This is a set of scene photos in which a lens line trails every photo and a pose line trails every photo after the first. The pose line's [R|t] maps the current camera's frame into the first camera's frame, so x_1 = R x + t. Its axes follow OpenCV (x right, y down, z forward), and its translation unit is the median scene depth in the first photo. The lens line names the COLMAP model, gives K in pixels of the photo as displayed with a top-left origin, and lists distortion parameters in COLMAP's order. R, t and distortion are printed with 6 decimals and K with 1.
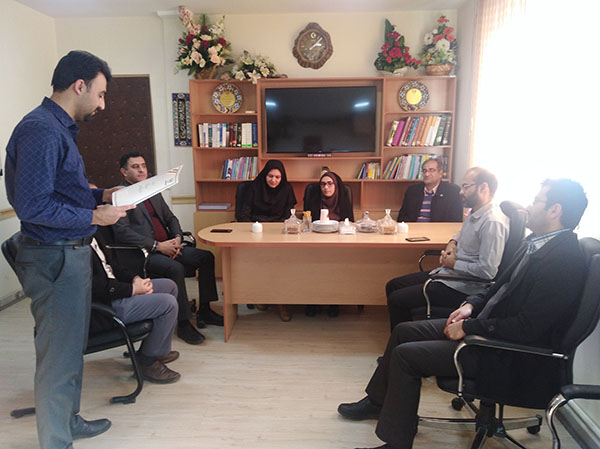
lens RADIAL K [[461.7, 0, 296.9], [0, 461.7, 234.1], [0, 0, 1]] dist [0.041004, -0.075096]
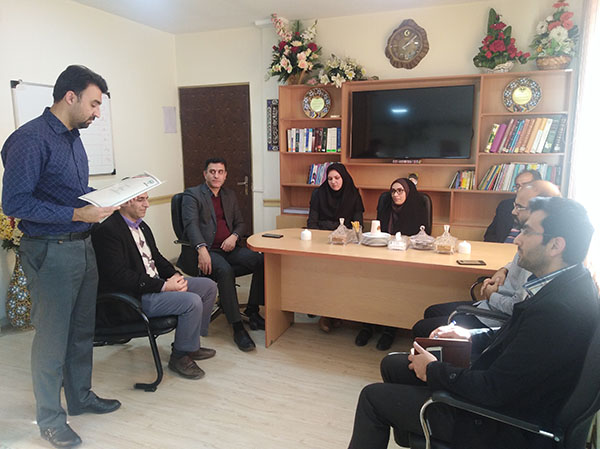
lens RADIAL K [[461.7, 0, 294.4], [0, 461.7, 232.9], [0, 0, 1]] dist [0.041004, -0.075096]
pose [[0.938264, 0.069767, -0.338813, 0.169237], [-0.073408, 0.997300, 0.002075, -0.014914], [0.338043, 0.022924, 0.940852, 0.059976]]
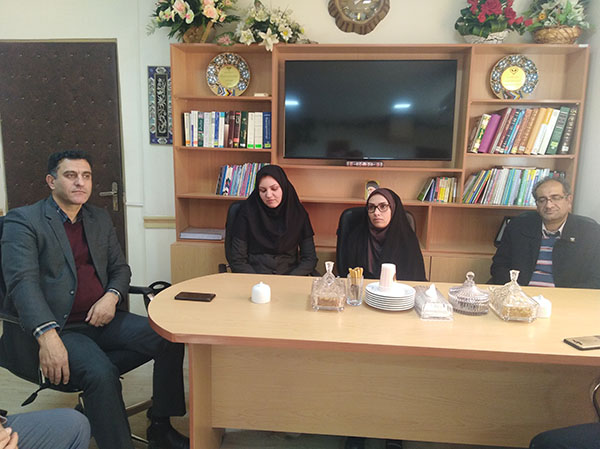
lens RADIAL K [[461.7, 0, 302.3], [0, 461.7, 228.2], [0, 0, 1]] dist [0.041004, -0.075096]
pose [[0.999175, 0.033406, -0.023086, -0.021820], [-0.034144, 0.998892, -0.032380, -0.056878], [0.021979, 0.033141, 0.999209, 0.358306]]
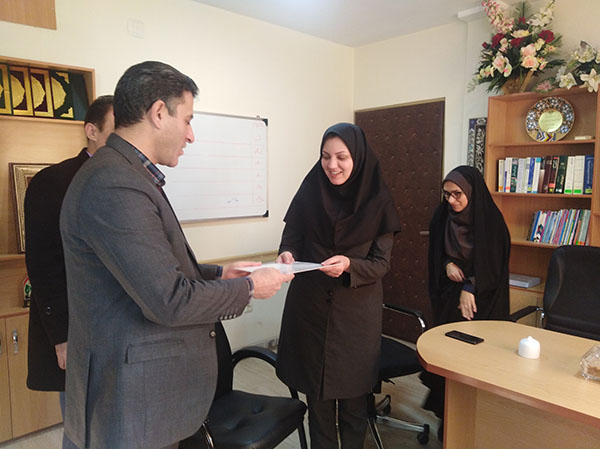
lens RADIAL K [[461.7, 0, 296.4], [0, 461.7, 230.5], [0, 0, 1]] dist [0.041004, -0.075096]
pose [[0.720258, 0.085205, -0.688453, 0.058942], [-0.143795, 0.989211, -0.028011, -0.072708], [0.678639, 0.119171, 0.724739, 0.320752]]
